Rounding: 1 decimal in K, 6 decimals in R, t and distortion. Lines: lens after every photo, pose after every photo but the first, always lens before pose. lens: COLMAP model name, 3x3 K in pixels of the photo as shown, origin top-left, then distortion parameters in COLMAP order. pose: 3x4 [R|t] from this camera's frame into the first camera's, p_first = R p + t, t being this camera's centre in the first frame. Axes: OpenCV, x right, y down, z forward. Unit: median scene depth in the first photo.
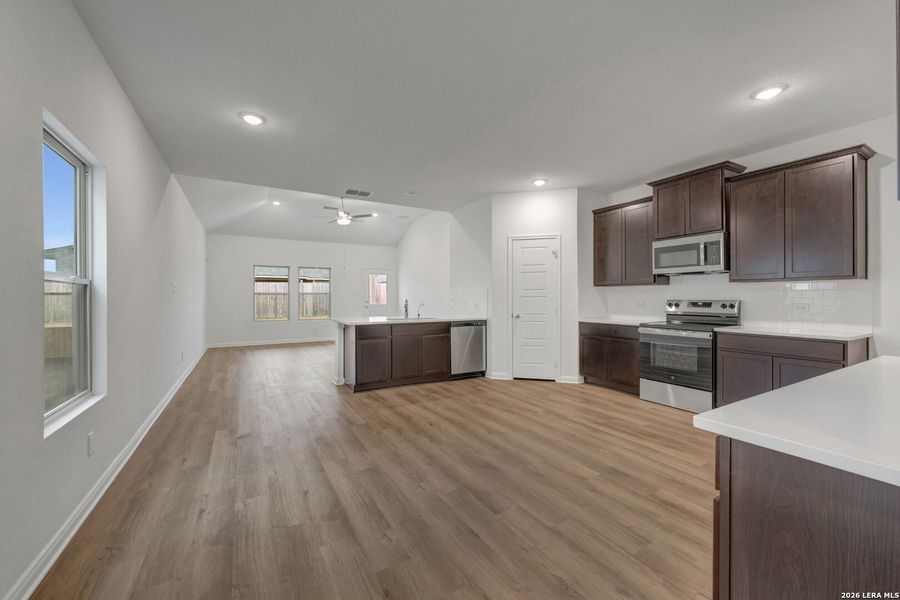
lens RADIAL K [[356.4, 0, 452.7], [0, 356.4, 300.6], [0, 0, 1]] dist [0.001025, 0.000316]
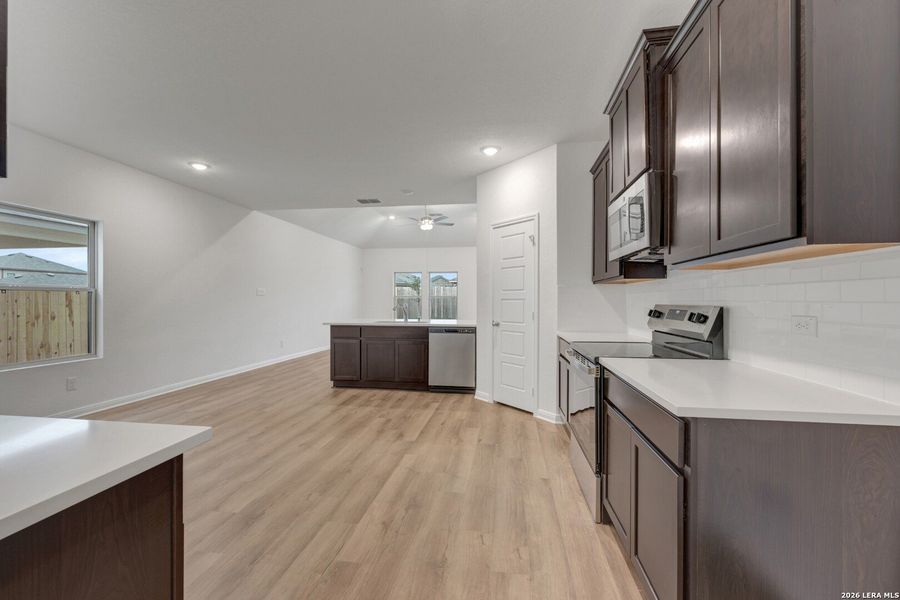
lens RADIAL K [[374.4, 0, 453.7], [0, 374.4, 300.8], [0, 0, 1]] dist [0.001073, 0.000072]
pose [[0.782808, 0.002972, -0.622256, 0.814835], [-0.007544, 0.999960, -0.004715, -0.003641], [0.622217, 0.008385, 0.782800, 0.377990]]
